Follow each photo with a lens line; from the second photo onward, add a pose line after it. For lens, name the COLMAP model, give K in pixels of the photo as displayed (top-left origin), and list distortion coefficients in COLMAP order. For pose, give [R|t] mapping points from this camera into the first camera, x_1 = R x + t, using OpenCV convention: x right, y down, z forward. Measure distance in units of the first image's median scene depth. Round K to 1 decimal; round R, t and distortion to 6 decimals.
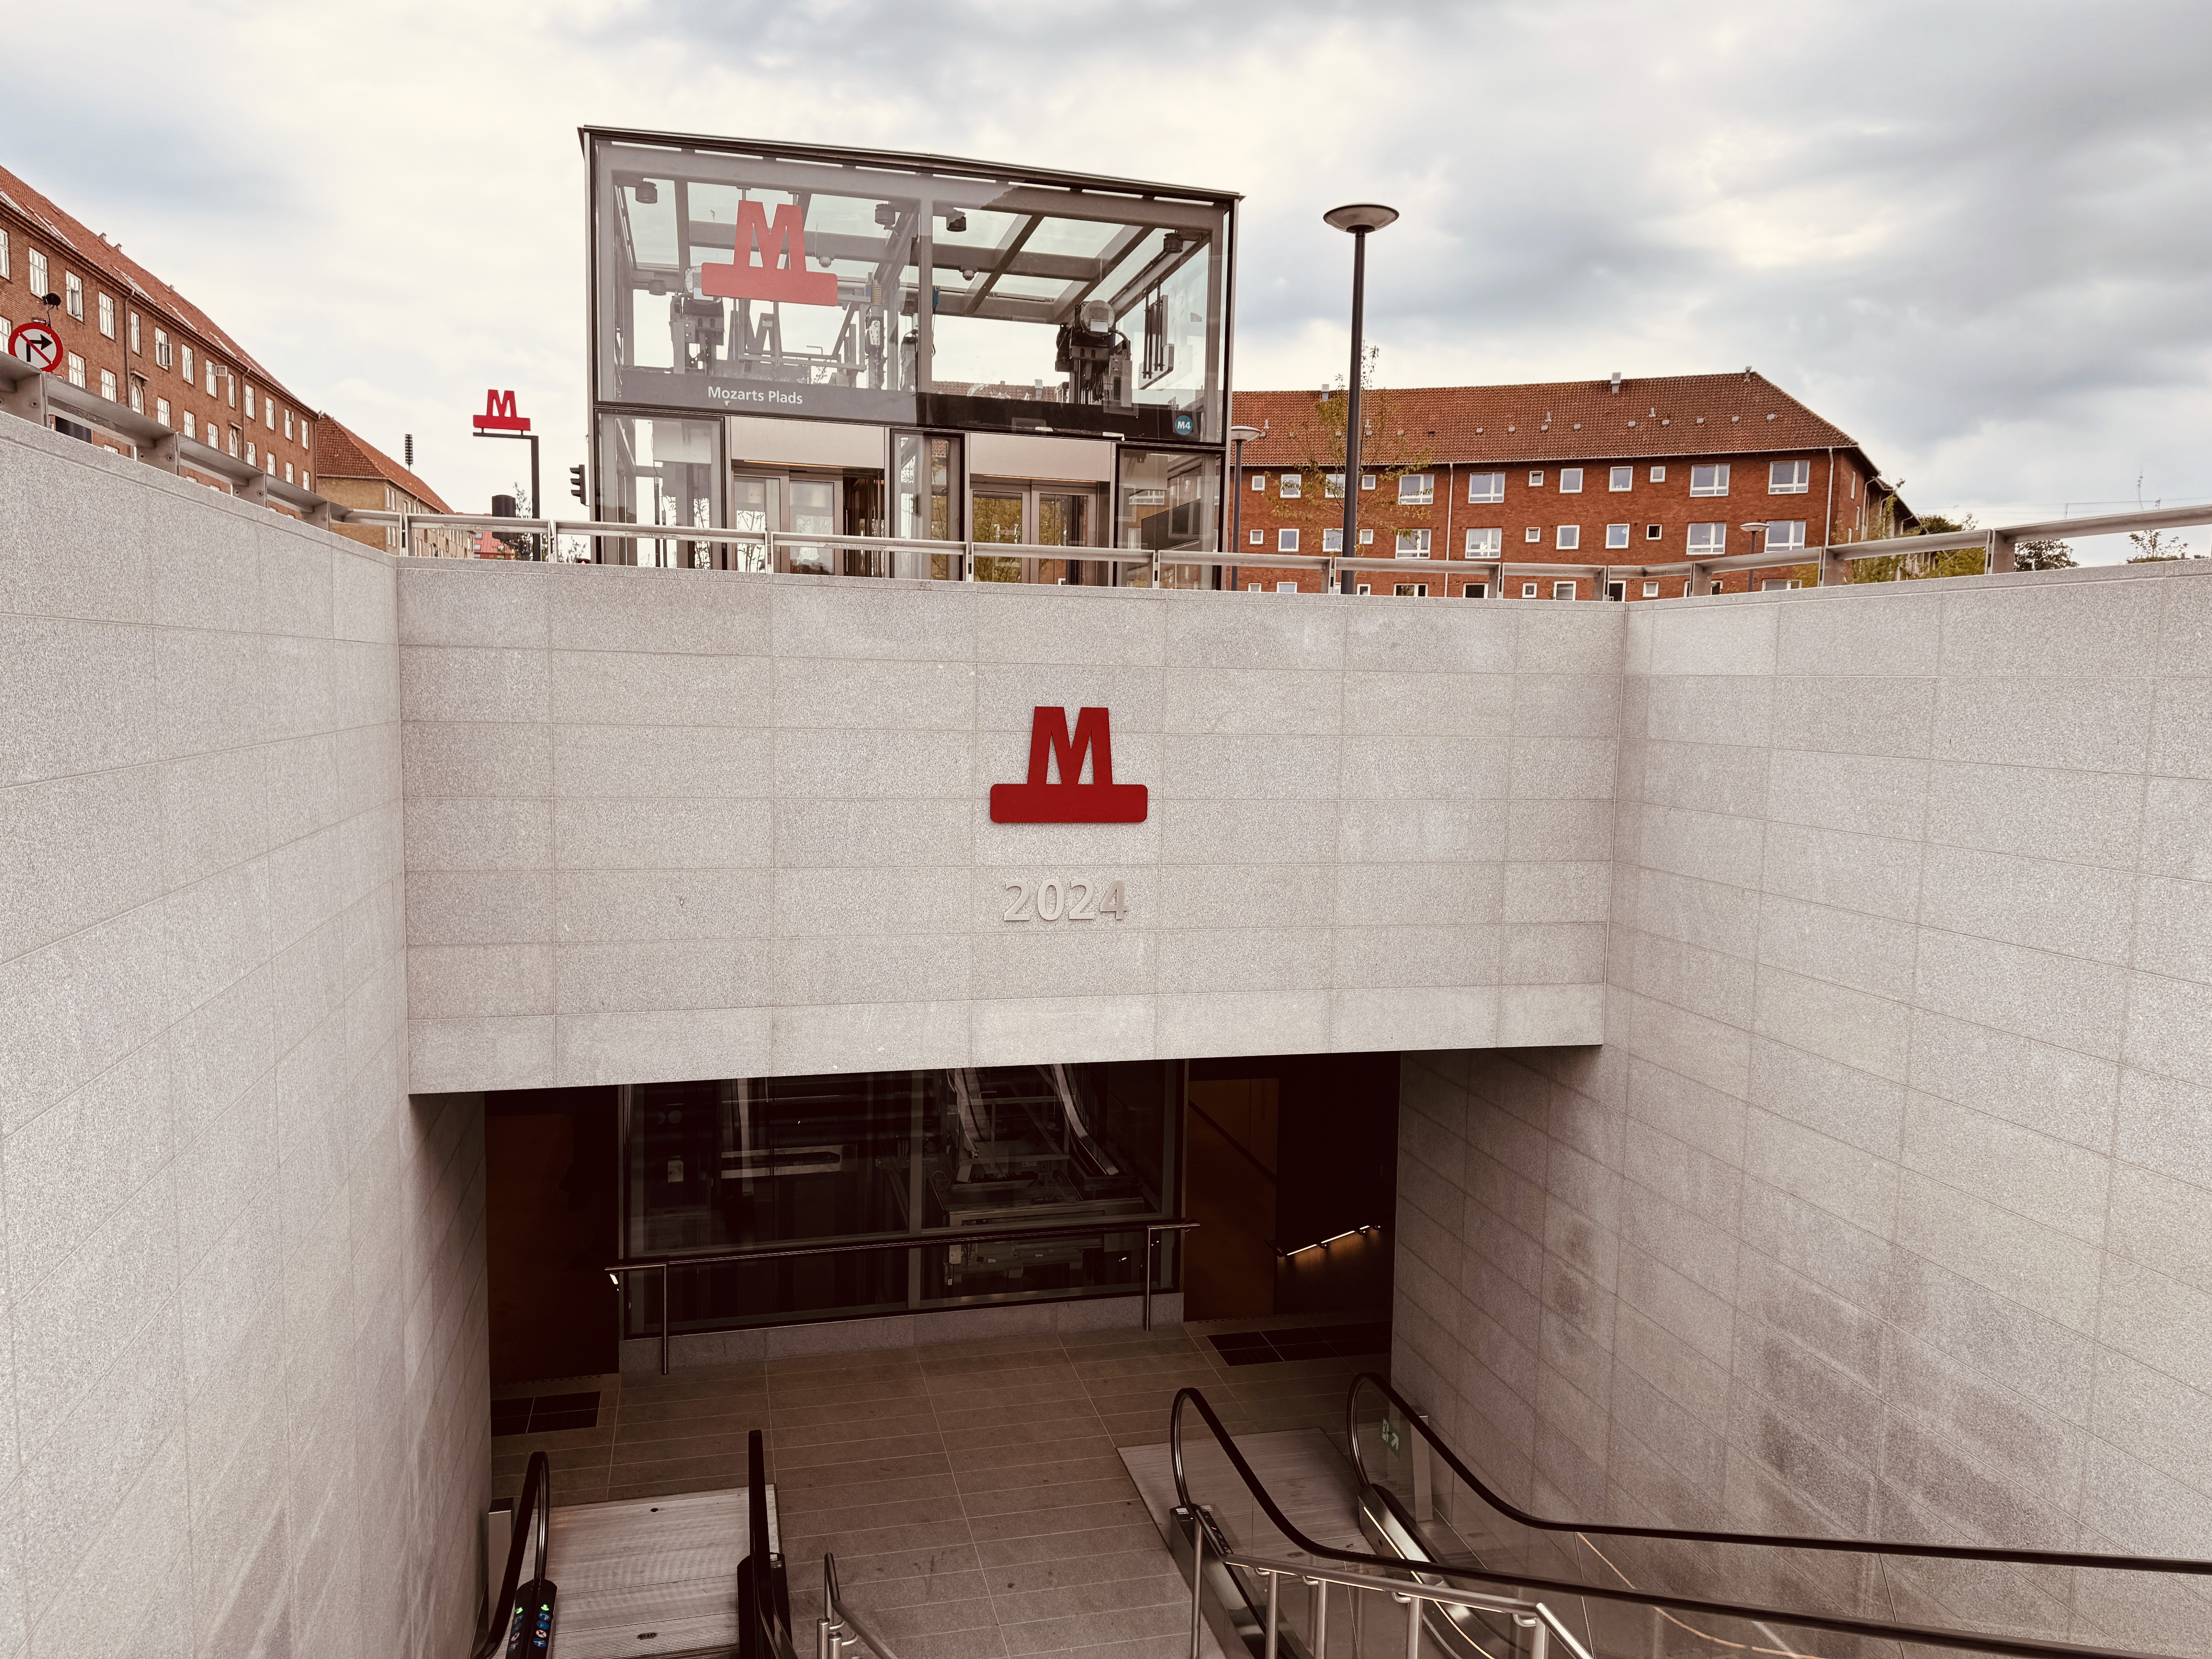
lens RADIAL K [[1544.9, 0, 1110.5], [0, 1544.9, 817.6], [0, 0, 1]] dist [0.049223, -0.066953]
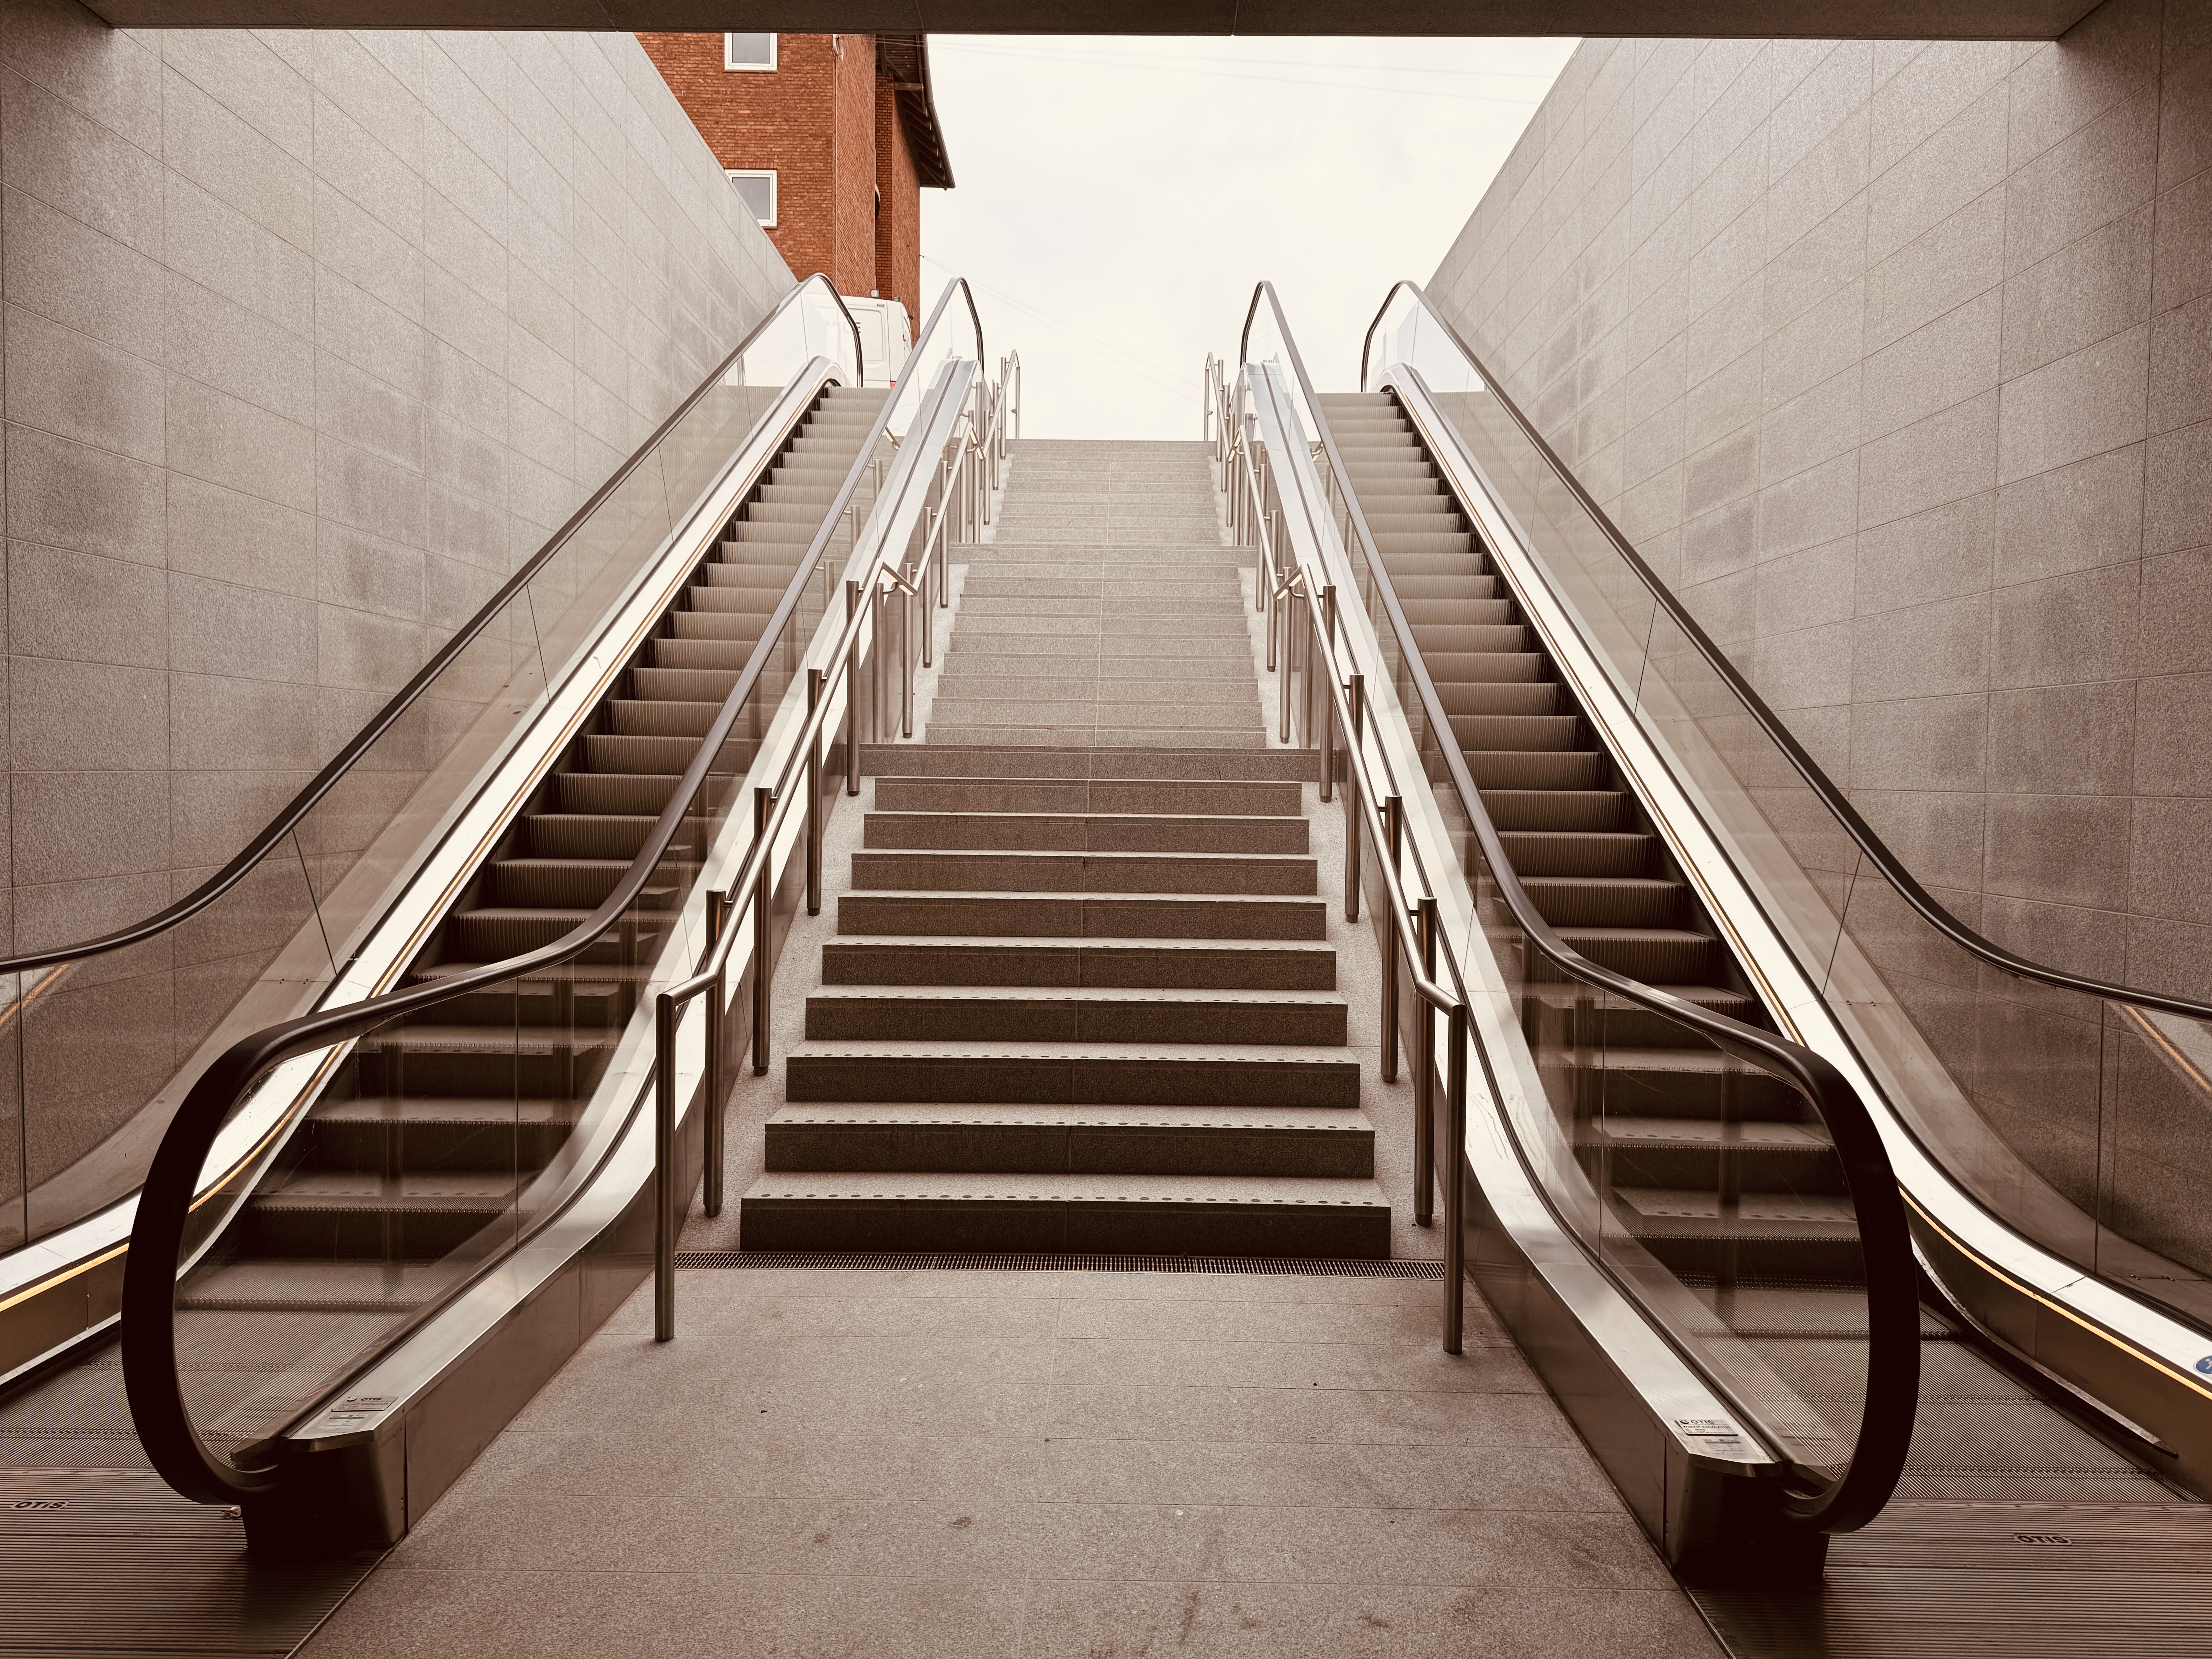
lens RADIAL K [[1544.9, 0, 1113.0], [0, 1544.9, 839.2], [0, 0, 1]] dist [0.049223, -0.066953]
pose [[-0.966057, -0.044943, 0.254391, -0.168914], [-0.010664, 0.990849, 0.134555, 0.309723], [-0.258110, 0.127275, -0.957695, 1.279539]]
